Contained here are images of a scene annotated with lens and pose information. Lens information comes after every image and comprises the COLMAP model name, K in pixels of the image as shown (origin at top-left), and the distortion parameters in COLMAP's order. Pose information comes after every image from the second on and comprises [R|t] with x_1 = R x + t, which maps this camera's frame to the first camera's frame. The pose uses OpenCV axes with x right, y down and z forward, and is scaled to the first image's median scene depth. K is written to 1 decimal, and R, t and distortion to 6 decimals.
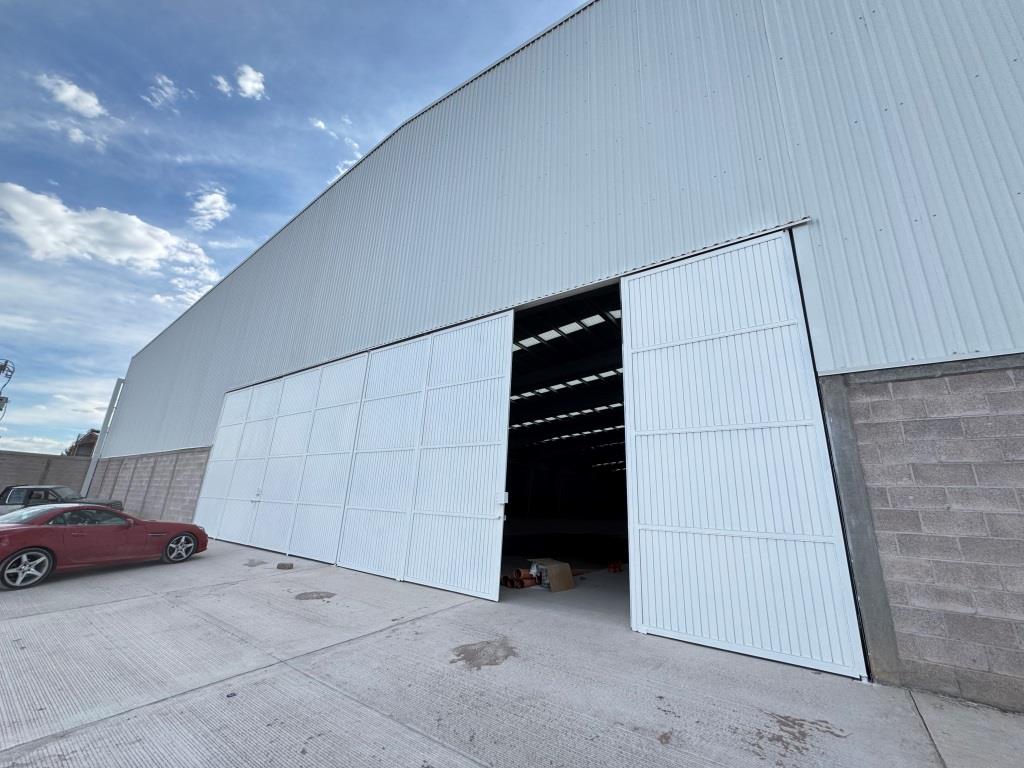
lens RADIAL K [[407.9, 0, 510.4], [0, 407.9, 383.9], [0, 0, 1]] dist [-0.002440, 0.000626]
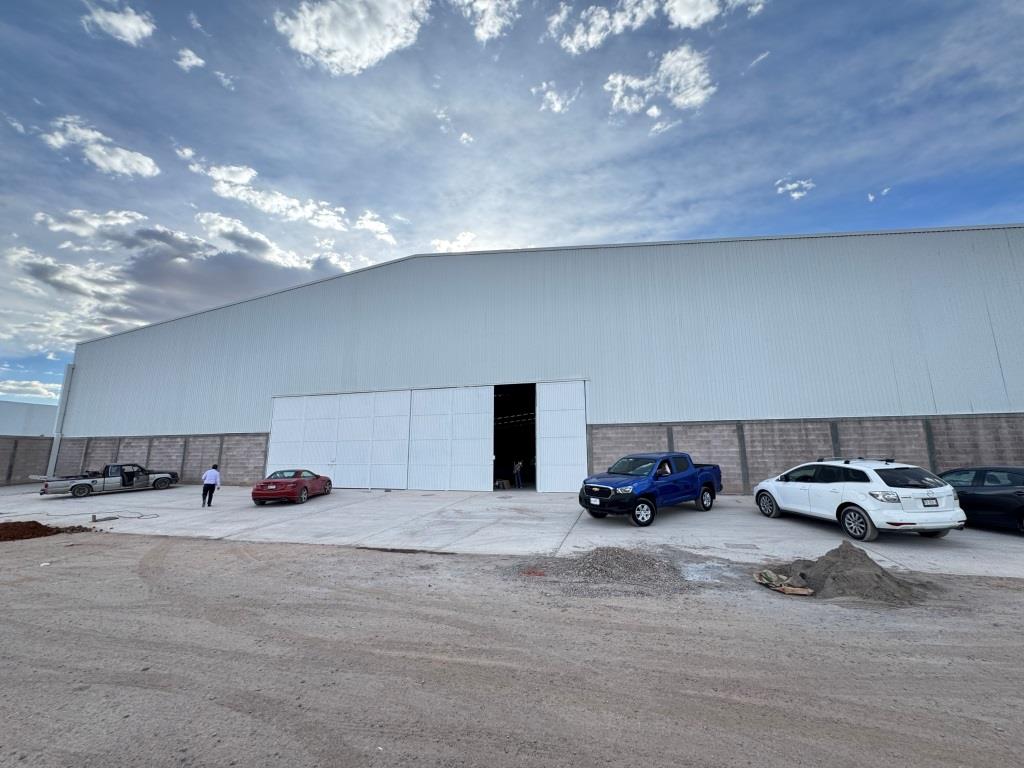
lens RADIAL K [[407.9, 0, 511.5], [0, 407.9, 380.1], [0, 0, 1]] dist [-0.002440, 0.000626]
pose [[0.946383, 0.014468, 0.322724, -0.819191], [-0.047395, 0.994405, 0.094407, -0.530107], [-0.319553, -0.104641, 0.941773, -1.653514]]
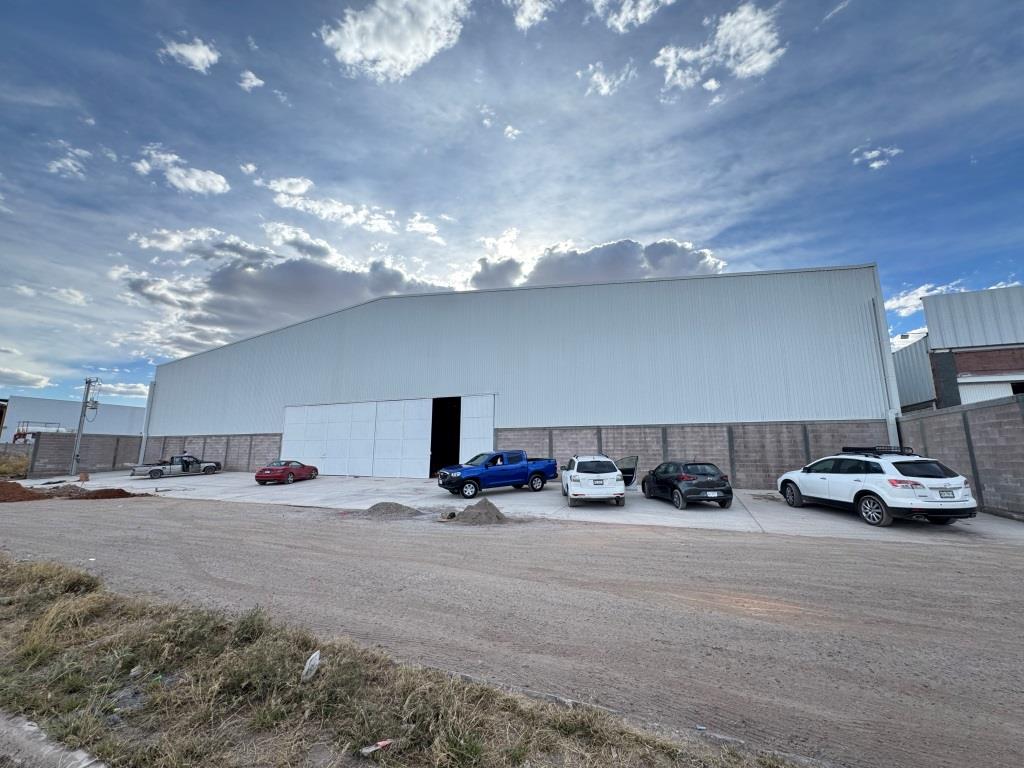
lens RADIAL K [[407.9, 0, 510.1], [0, 407.9, 390.4], [0, 0, 1]] dist [-0.002440, 0.000626]
pose [[0.978770, -0.008046, 0.204803, -0.062349], [-0.019632, 0.990955, 0.132754, -0.801674], [-0.204018, -0.133957, 0.969759, -2.698811]]
